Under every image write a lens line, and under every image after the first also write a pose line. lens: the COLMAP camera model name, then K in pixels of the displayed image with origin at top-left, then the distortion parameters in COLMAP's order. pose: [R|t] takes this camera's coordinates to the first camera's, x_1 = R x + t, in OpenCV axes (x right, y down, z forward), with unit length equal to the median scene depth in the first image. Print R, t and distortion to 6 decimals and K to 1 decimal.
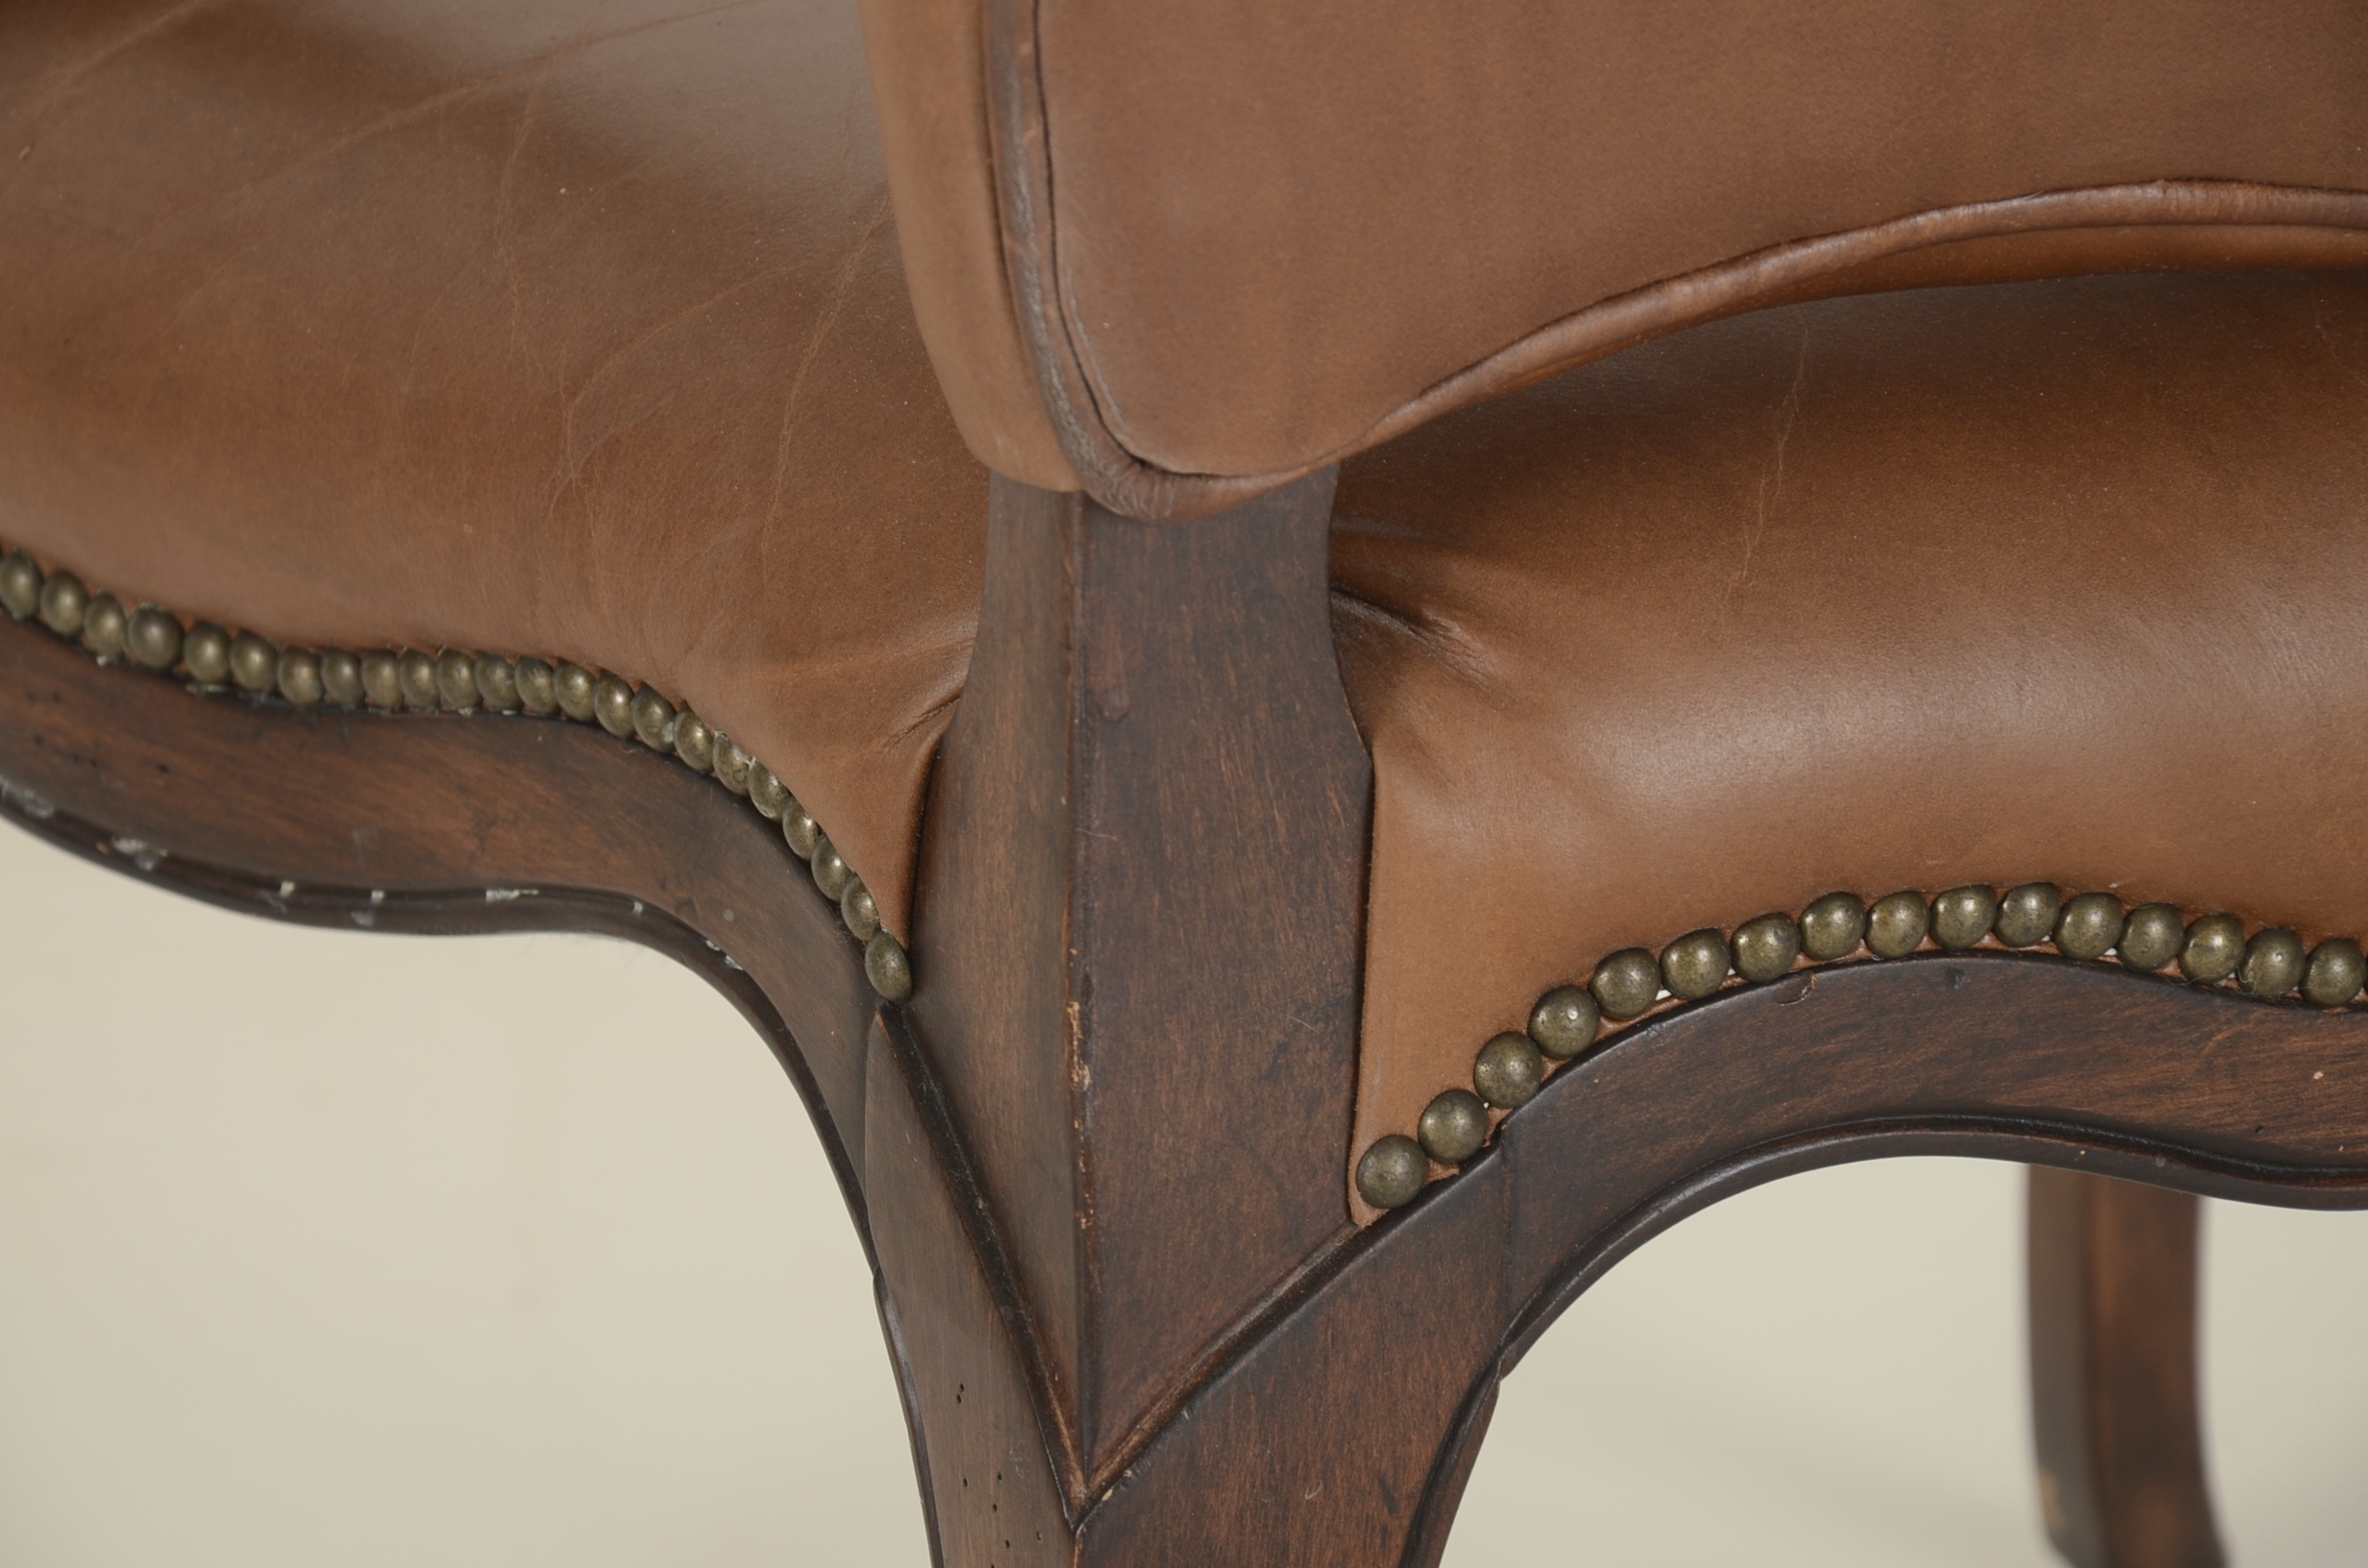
lens RADIAL K [[8730.5, 0, 1184.0], [0, 8730.5, 784.0], [0, 0, 1]] dist [0.858712, 2.568161]
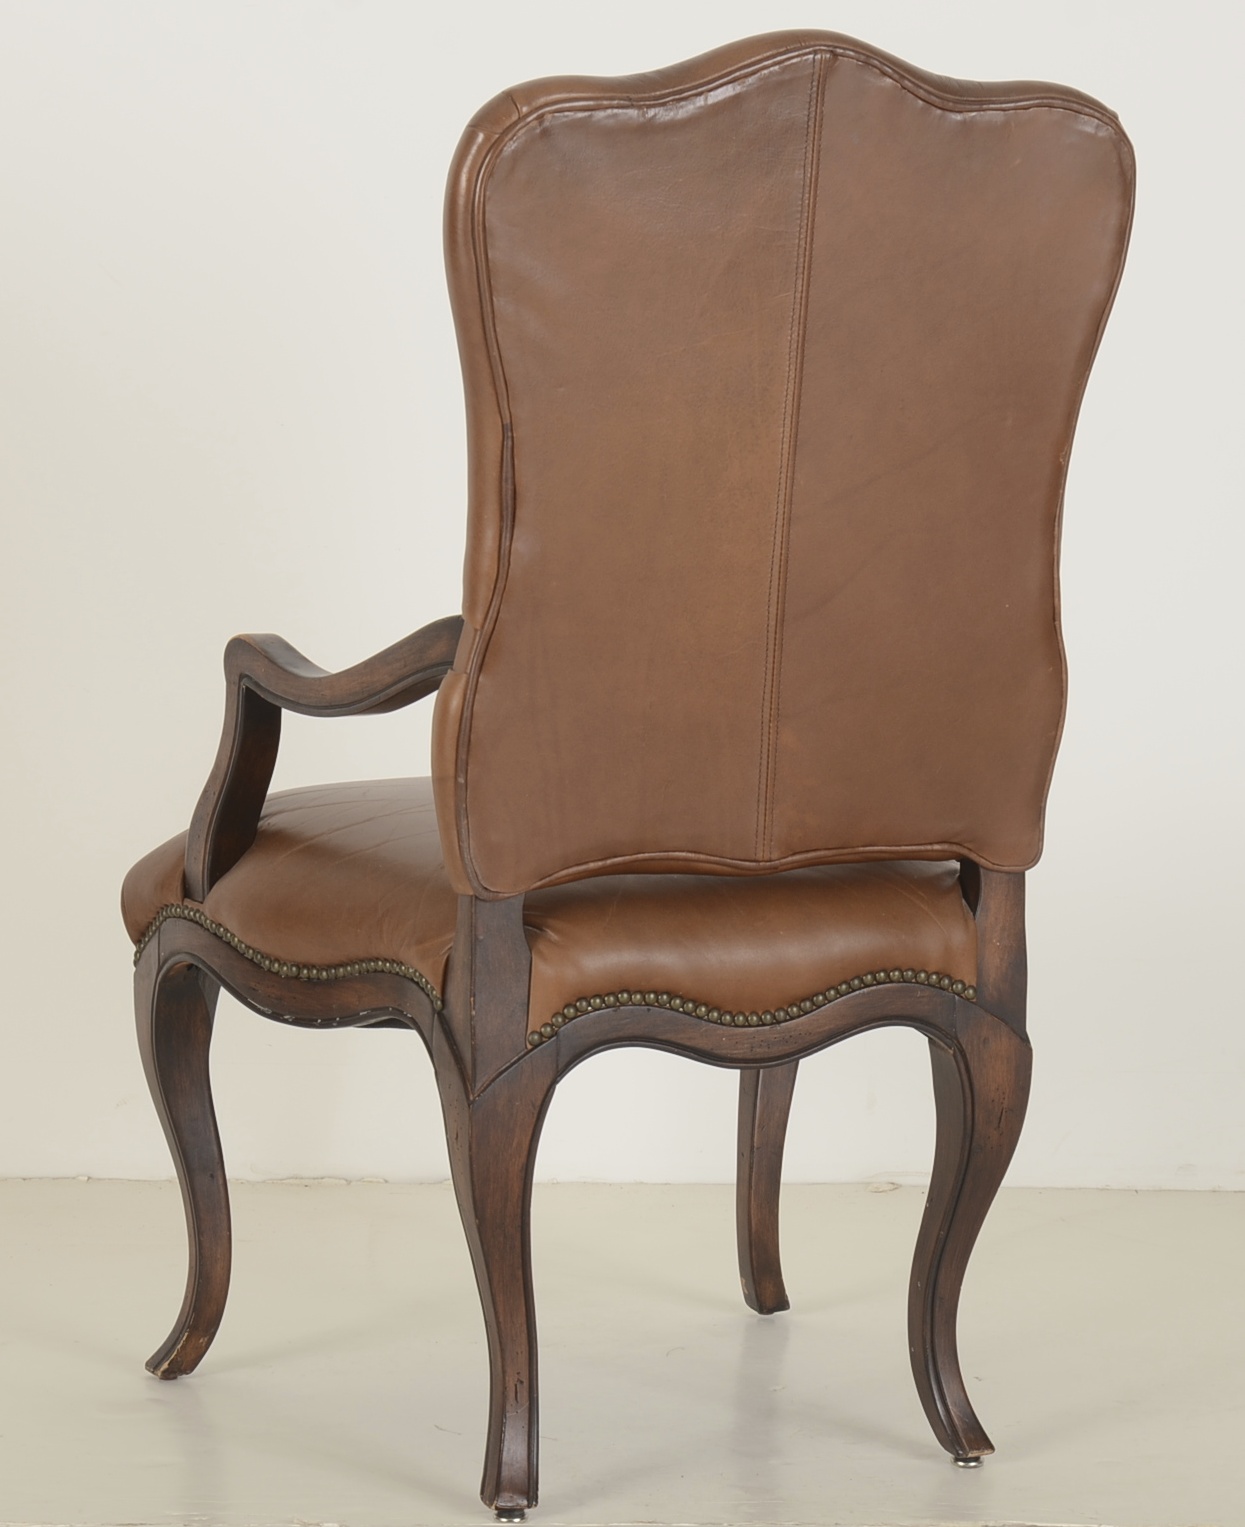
lens RADIAL K [[3286.7, 0, 622.5], [0, 3286.7, 763.5], [0, 0, 1]] dist [0.070543, 0.148473]
pose [[0.999838, 0.016198, -0.007882, 0.086438], [-0.017500, 0.977165, -0.211760, 0.289302], [0.004272, 0.211863, 0.977290, -0.895863]]
